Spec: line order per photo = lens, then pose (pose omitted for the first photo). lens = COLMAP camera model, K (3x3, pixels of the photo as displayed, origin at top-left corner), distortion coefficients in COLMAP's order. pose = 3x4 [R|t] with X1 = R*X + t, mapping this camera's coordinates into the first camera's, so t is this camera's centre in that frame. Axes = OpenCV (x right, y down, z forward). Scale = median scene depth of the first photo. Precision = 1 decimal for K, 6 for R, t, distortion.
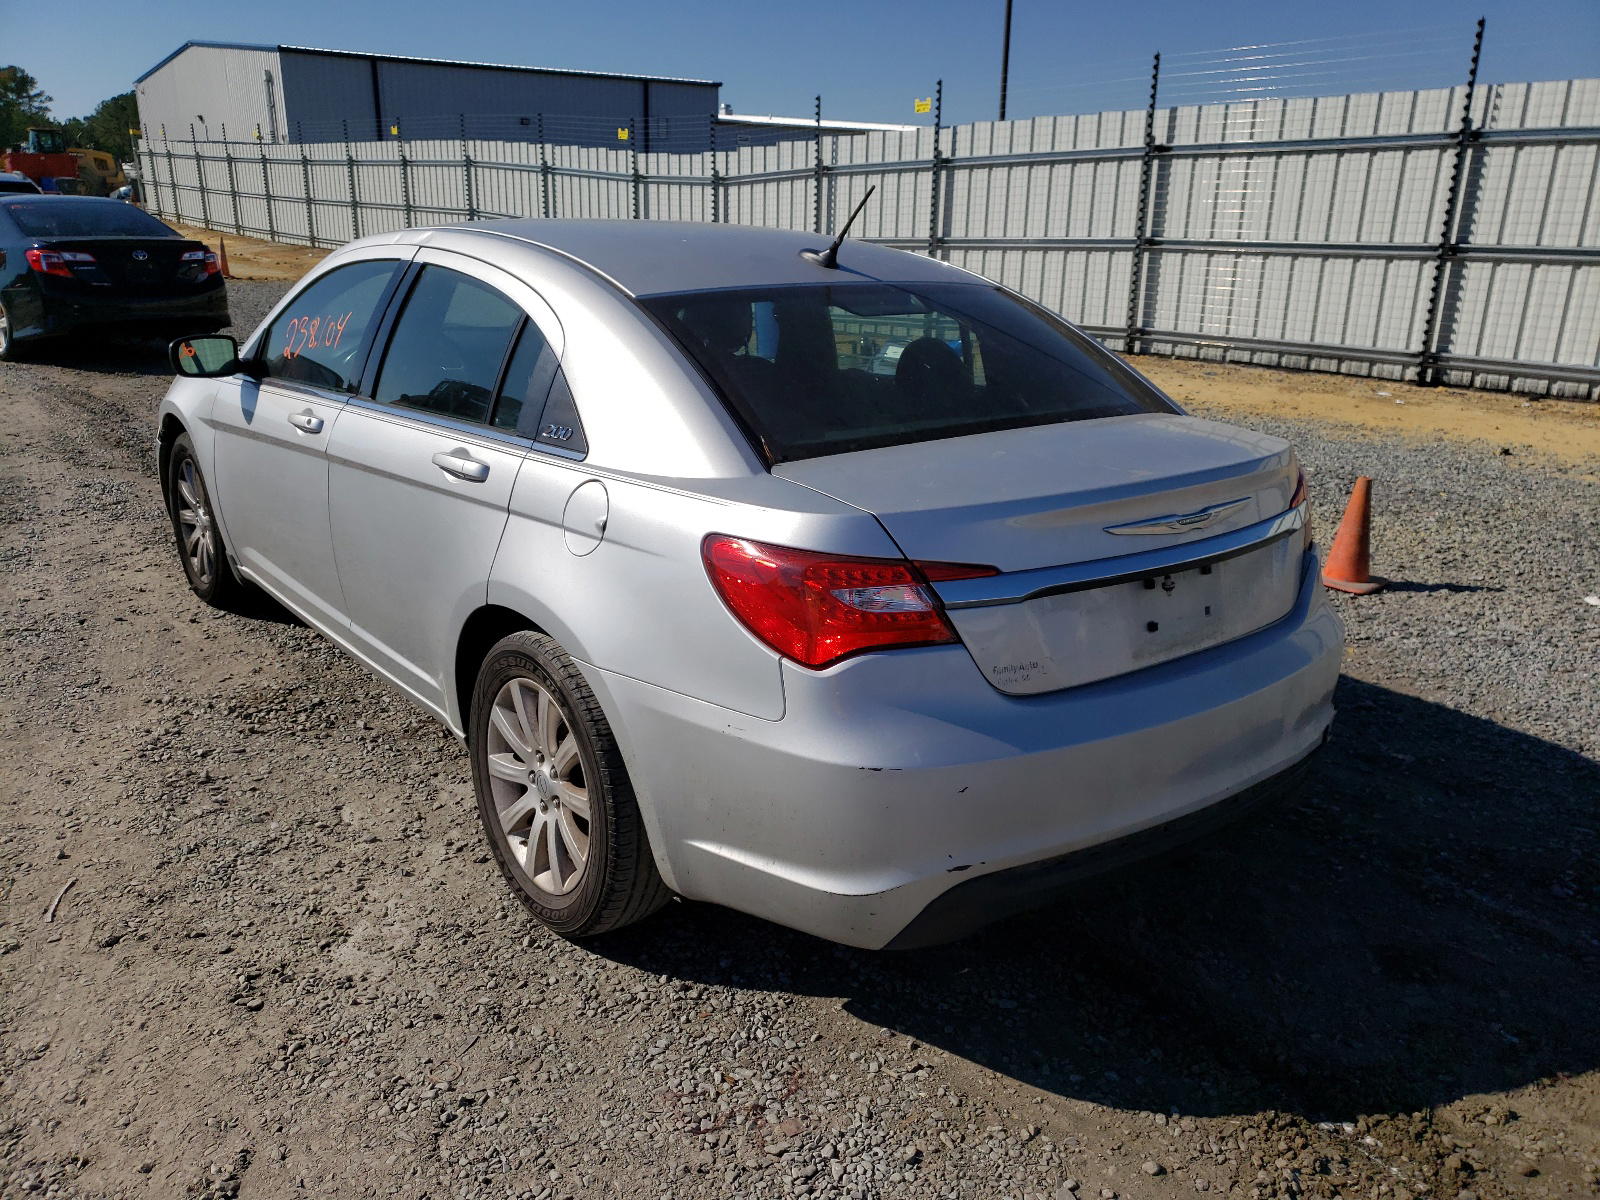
lens RADIAL K [[1234.7, 0, 800.0], [0, 1234.7, 600.0], [0, 0, 1]] dist [0.009880, 0.008674]
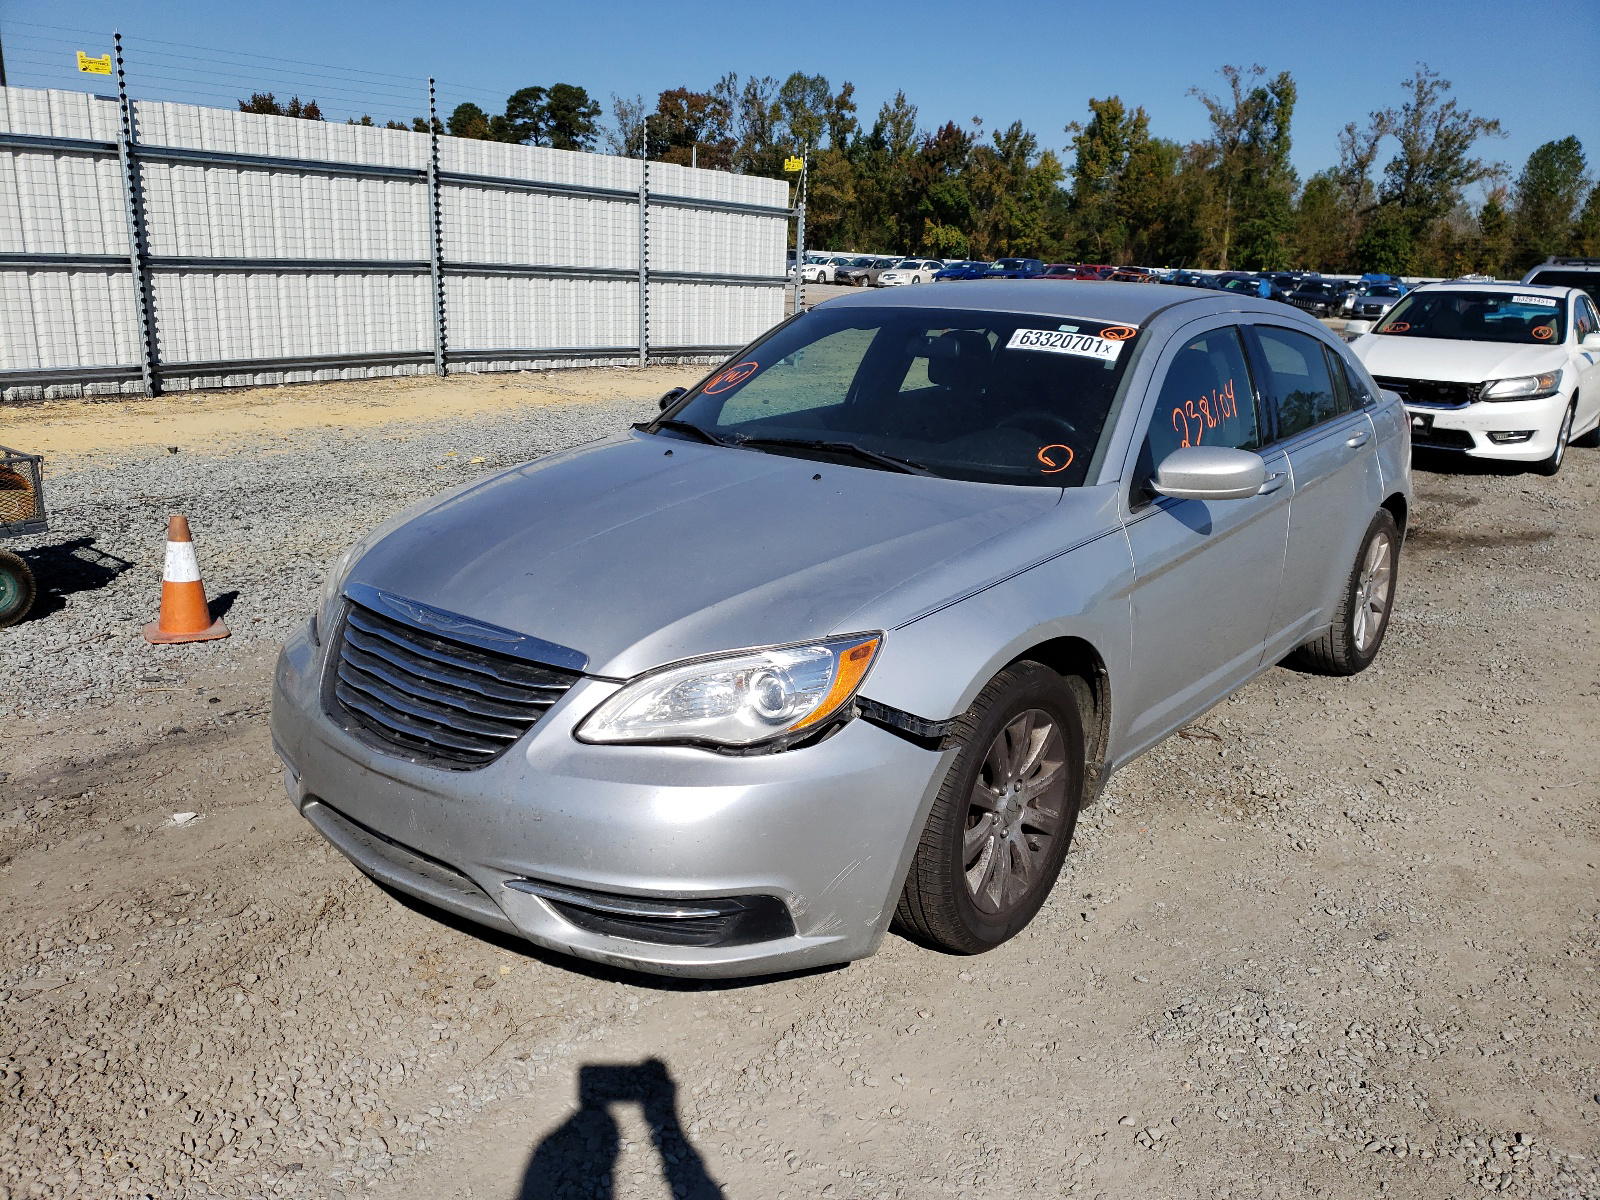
lens RADIAL K [[1234.7, 0, 800.0], [0, 1234.7, 600.0], [0, 0, 1]] dist [0.009880, 0.008674]
pose [[-0.212573, -0.273916, 0.937967, -0.623860], [0.251699, 0.912165, 0.323424, -0.230159], [-0.944172, 0.304836, -0.124957, 0.729396]]
